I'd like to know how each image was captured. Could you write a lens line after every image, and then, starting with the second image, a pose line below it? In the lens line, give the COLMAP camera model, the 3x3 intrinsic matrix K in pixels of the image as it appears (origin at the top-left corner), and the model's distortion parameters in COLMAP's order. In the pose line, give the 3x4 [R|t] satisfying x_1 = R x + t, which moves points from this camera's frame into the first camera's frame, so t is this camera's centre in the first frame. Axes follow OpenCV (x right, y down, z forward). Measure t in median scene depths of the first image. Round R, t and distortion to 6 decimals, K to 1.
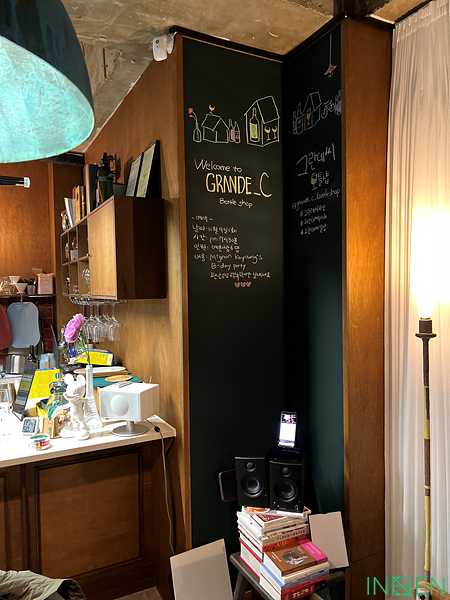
lens RADIAL K [[449.3, 0, 217.4], [0, 449.3, 304.9], [0, 0, 1]] dist [0.054103, -0.061637]
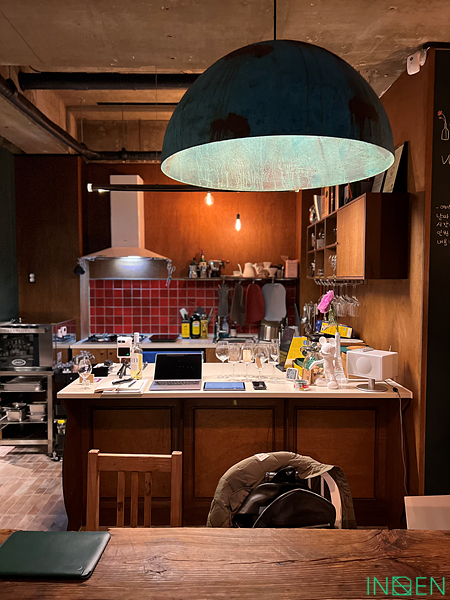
lens RADIAL K [[449.3, 0, 223.5], [0, 449.3, 303.5], [0, 0, 1]] dist [0.054103, -0.061637]
pose [[0.893531, 0.040713, -0.447152, -0.014397], [-0.030876, 0.999095, 0.029270, 0.028746], [0.447939, -0.012348, 0.893979, -0.251227]]
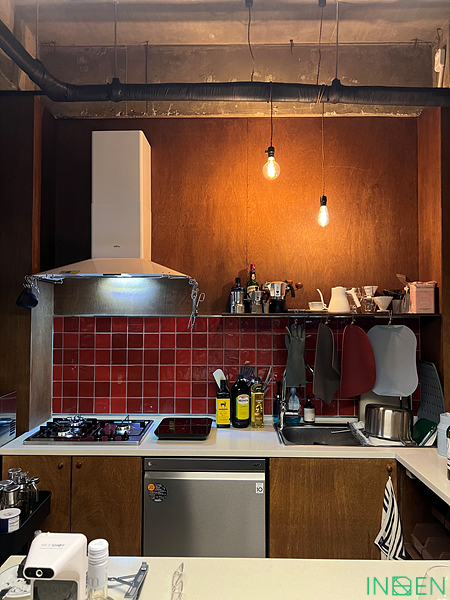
lens RADIAL K [[449.3, 0, 222.8], [0, 449.3, 298.1], [0, 0, 1]] dist [0.054103, -0.061637]
pose [[0.881794, 0.000212, -0.471635, -0.596666], [-0.034740, 0.997313, -0.064503, 0.010251], [0.470354, 0.073262, 0.879431, 0.560019]]
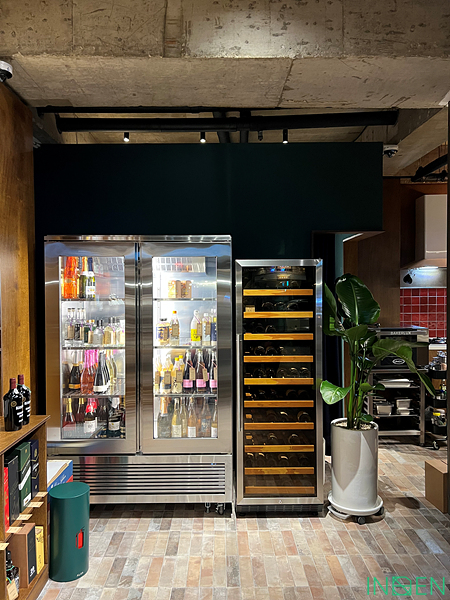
lens RADIAL K [[449.3, 0, 224.3], [0, 449.3, 302.1], [0, 0, 1]] dist [0.054103, -0.061637]
pose [[0.893267, 0.022767, -0.448950, -1.328183], [-0.024234, 0.999703, 0.002478, 0.087879], [0.448874, 0.008666, 0.893553, -1.172428]]
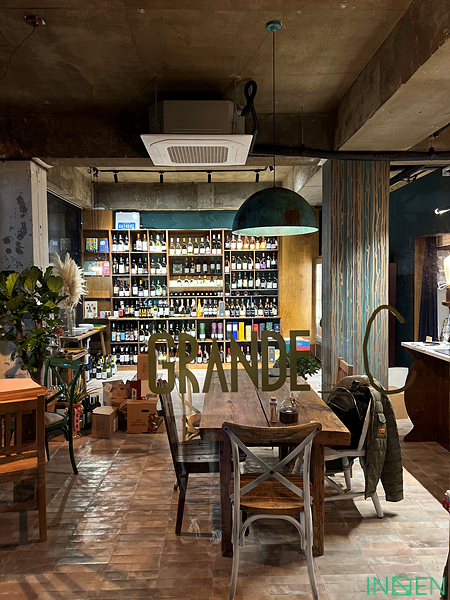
lens RADIAL K [[449.3, 0, 226.1], [0, 449.3, 304.5], [0, 0, 1]] dist [0.054103, -0.061637]
pose [[-0.433429, 0.064291, -0.898892, 1.154449], [-0.019142, 0.996570, 0.080507, 0.005216], [0.900985, 0.052101, -0.430711, 0.743692]]
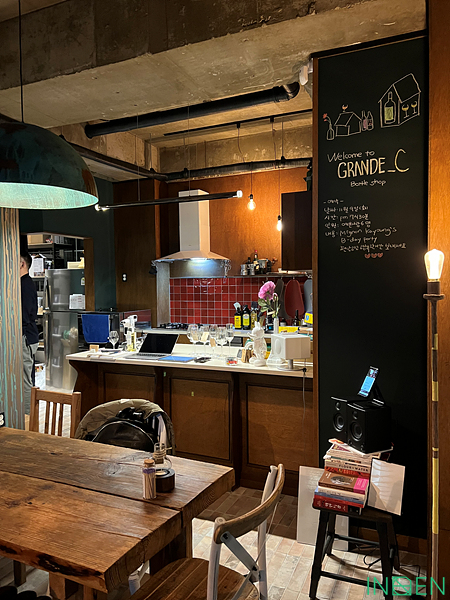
lens RADIAL K [[449.3, 0, 223.6], [0, 449.3, 301.4], [0, 0, 1]] dist [0.054103, -0.061637]
pose [[0.627882, 0.040344, -0.777262, 0.711261], [-0.027732, 0.999181, 0.029460, 0.046184], [0.777814, 0.003058, 0.628487, 0.007447]]
